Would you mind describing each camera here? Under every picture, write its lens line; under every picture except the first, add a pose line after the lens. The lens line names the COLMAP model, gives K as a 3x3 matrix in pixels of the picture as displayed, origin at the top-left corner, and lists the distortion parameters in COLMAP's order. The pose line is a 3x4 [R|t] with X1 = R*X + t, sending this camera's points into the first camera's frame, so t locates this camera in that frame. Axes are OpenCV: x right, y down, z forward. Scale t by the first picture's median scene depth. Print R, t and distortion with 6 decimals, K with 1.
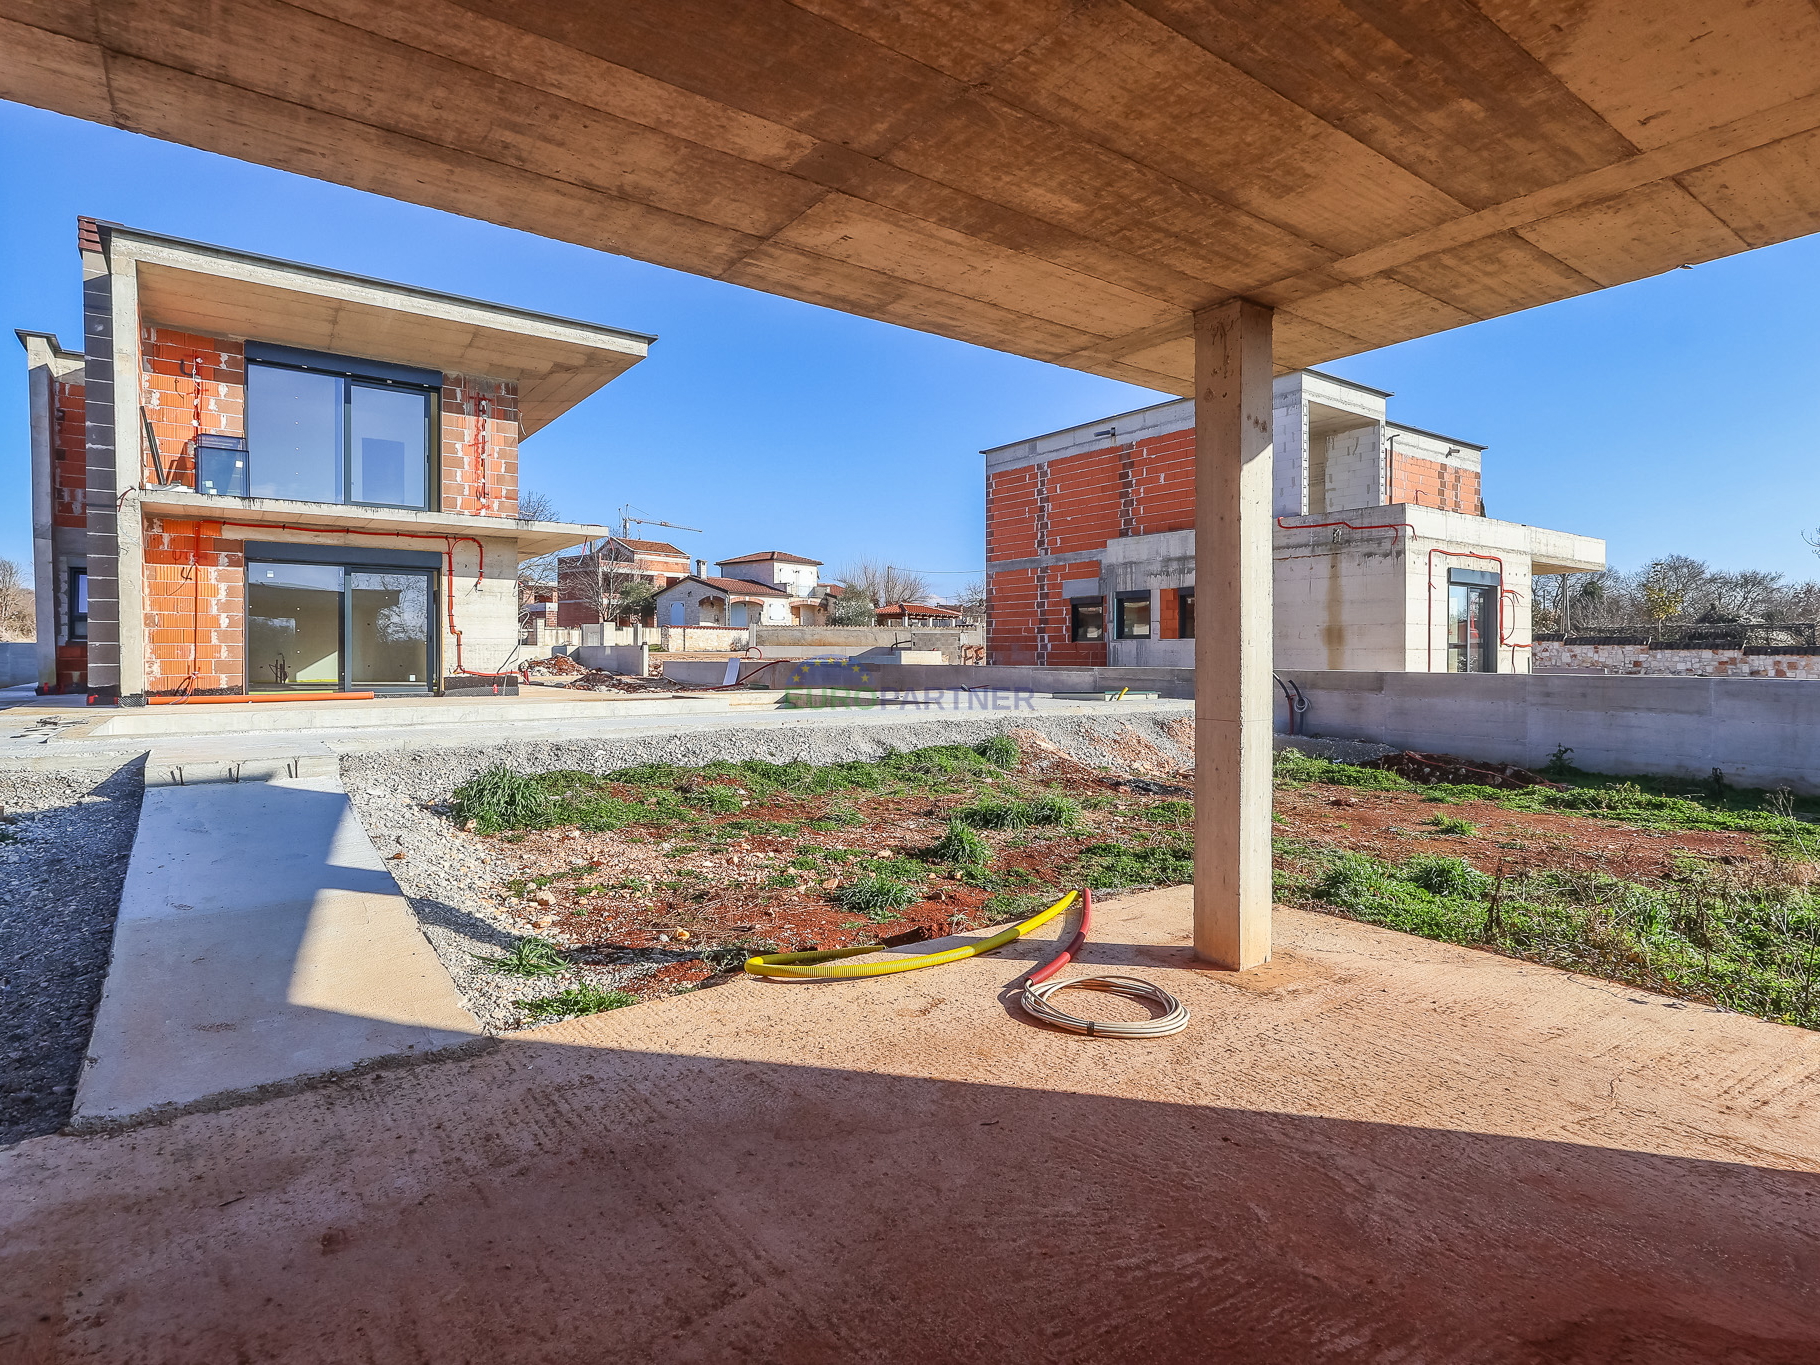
lens RADIAL K [[962.2, 0, 904.4], [0, 962.2, 656.2], [0, 0, 1]] dist [0.003301, 0.000944]
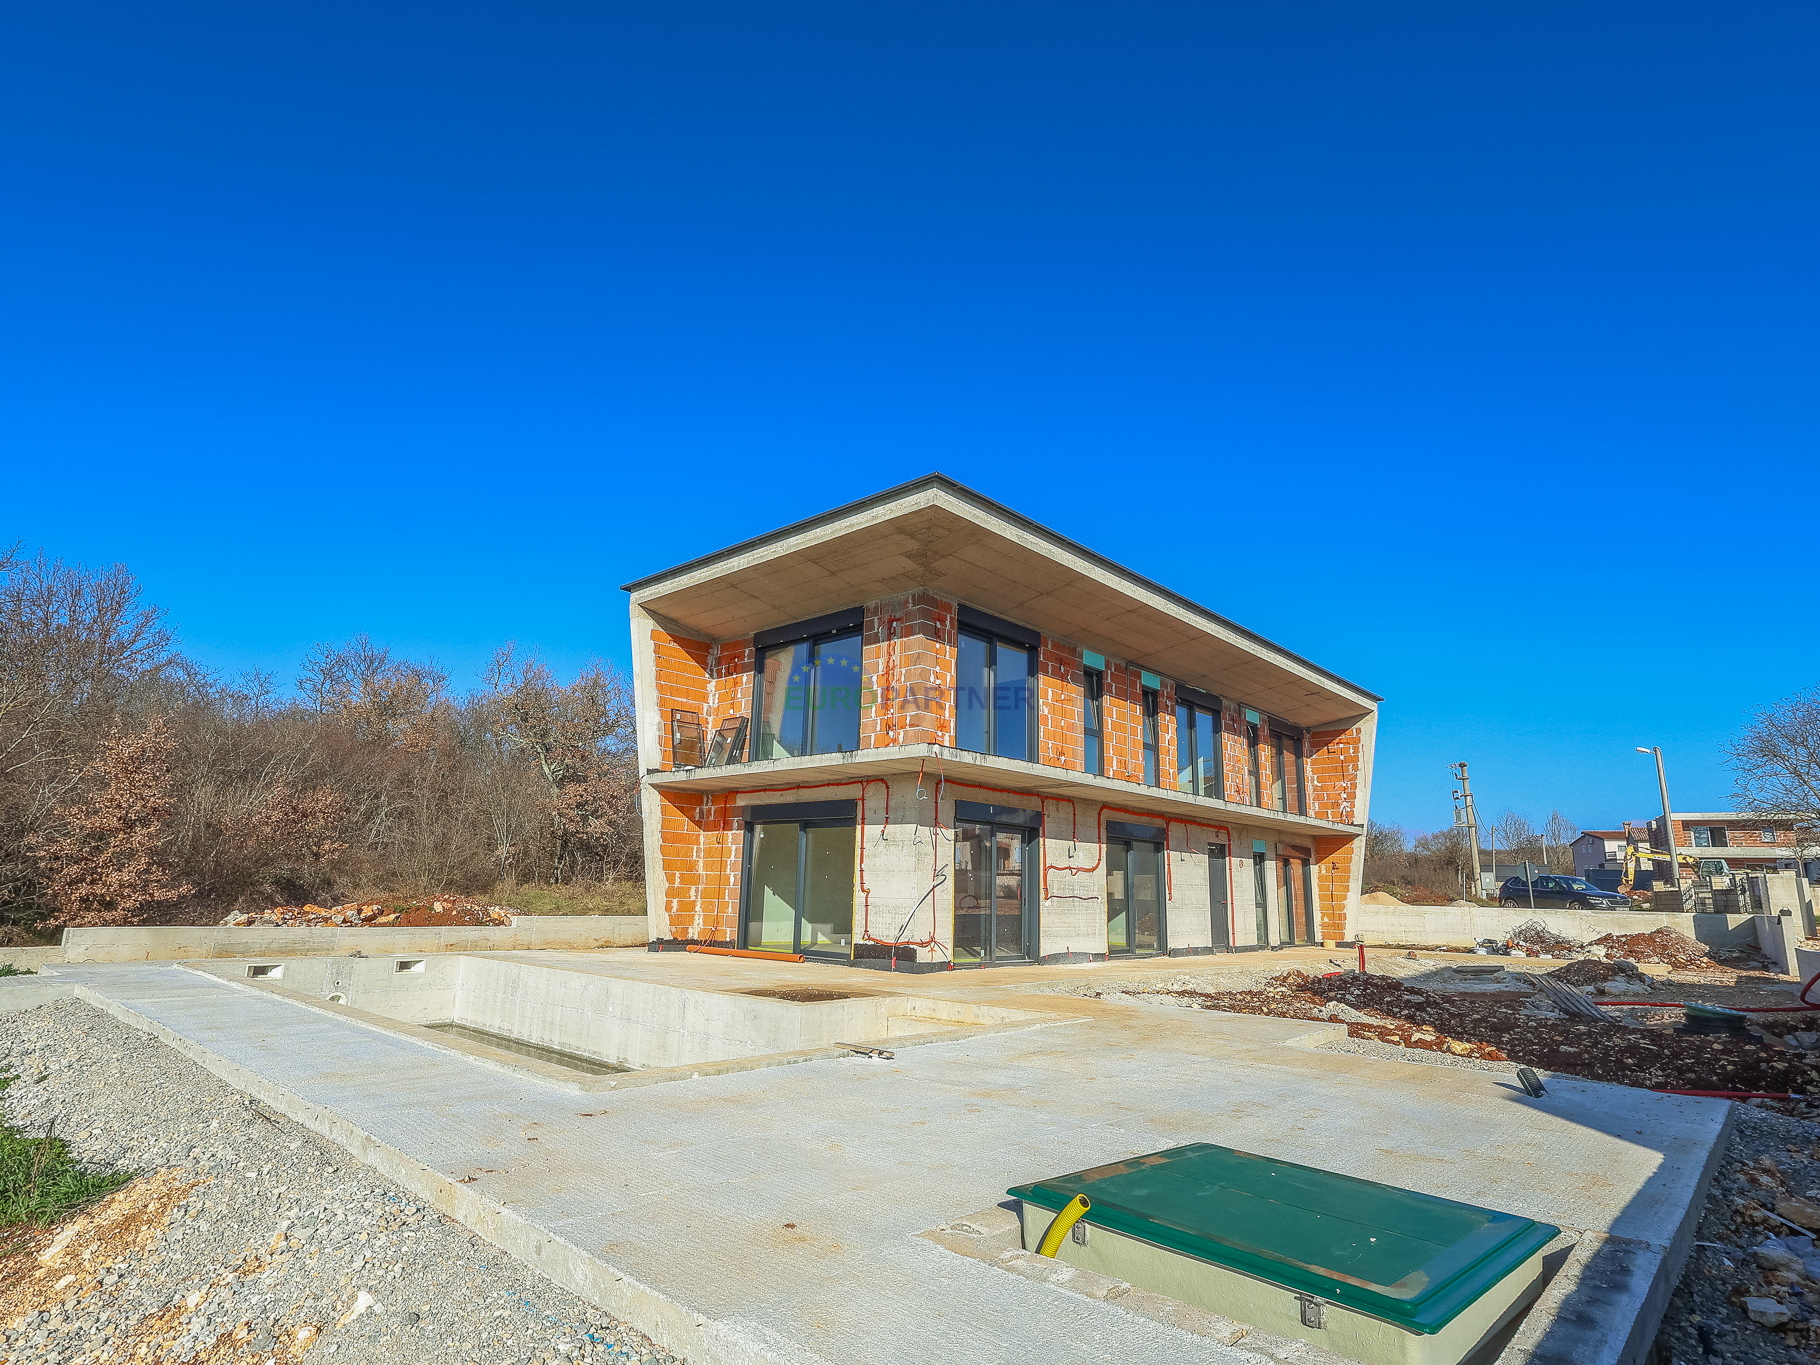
lens RADIAL K [[962.2, 0, 903.0], [0, 962.2, 681.3], [0, 0, 1]] dist [0.003301, 0.000944]
pose [[0.194143, -0.204952, -0.959324, 0.448565], [-0.024546, 0.976610, -0.213612, -0.026883], [0.980666, 0.065019, 0.184572, 0.953761]]
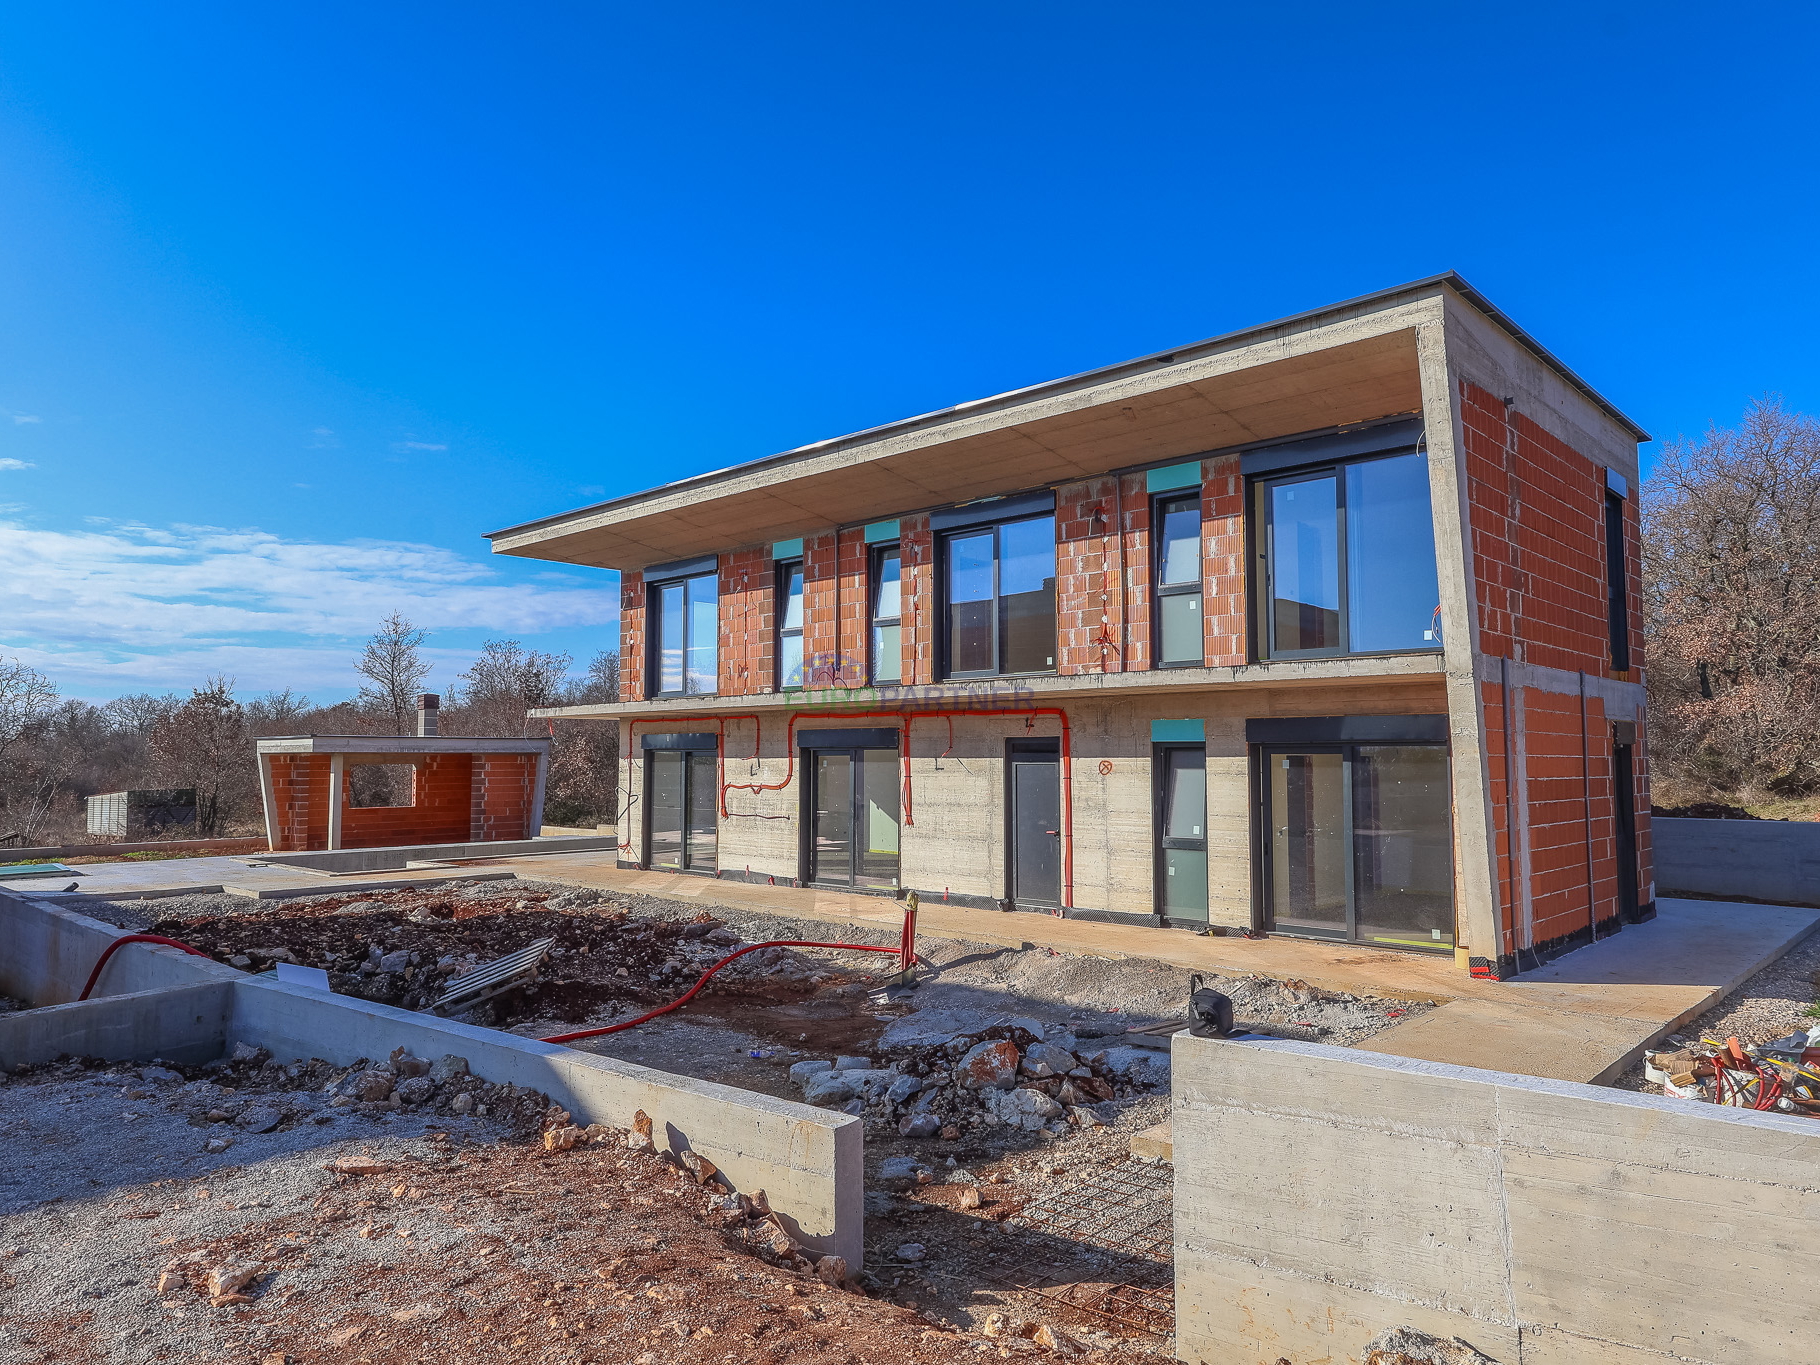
lens RADIAL K [[1181.5, 0, 910.1], [0, 1181.5, 675.8], [0, 0, 1]] dist [0.002559, 0.000070]
pose [[-0.983096, -0.013102, -0.182619, -0.470046], [0.000041, 0.997420, -0.071781, -0.081304], [0.183089, -0.070575, -0.980560, 2.539851]]
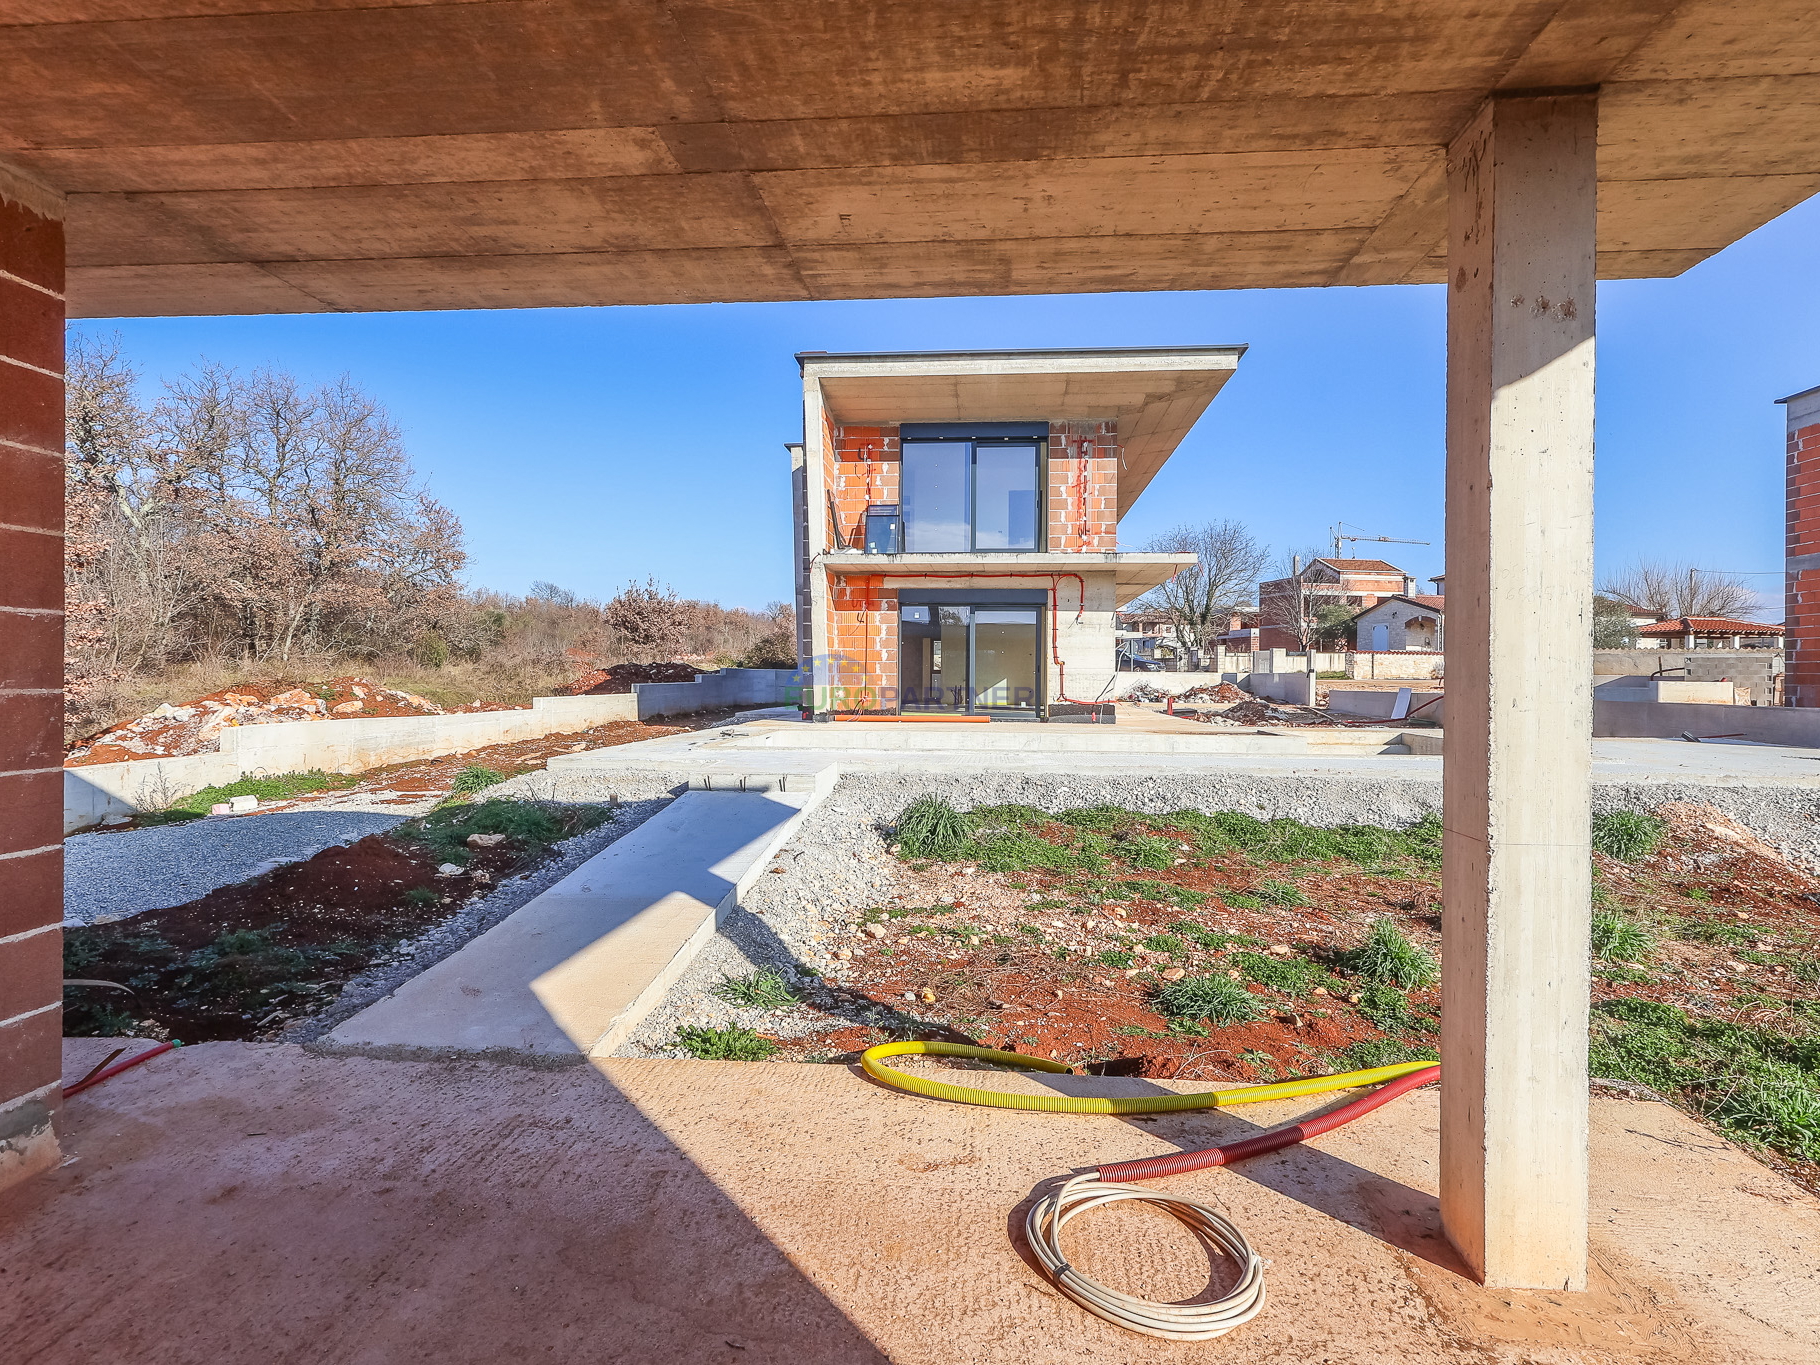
lens RADIAL K [[962.2, 0, 913.0], [0, 962.2, 678.8], [0, 0, 1]] dist [0.003301, 0.000944]
pose [[0.754186, 0.006436, -0.656629, 0.126632], [-0.007915, 0.999968, 0.000711, -0.007481], [0.656613, 0.004661, 0.754213, 0.095291]]
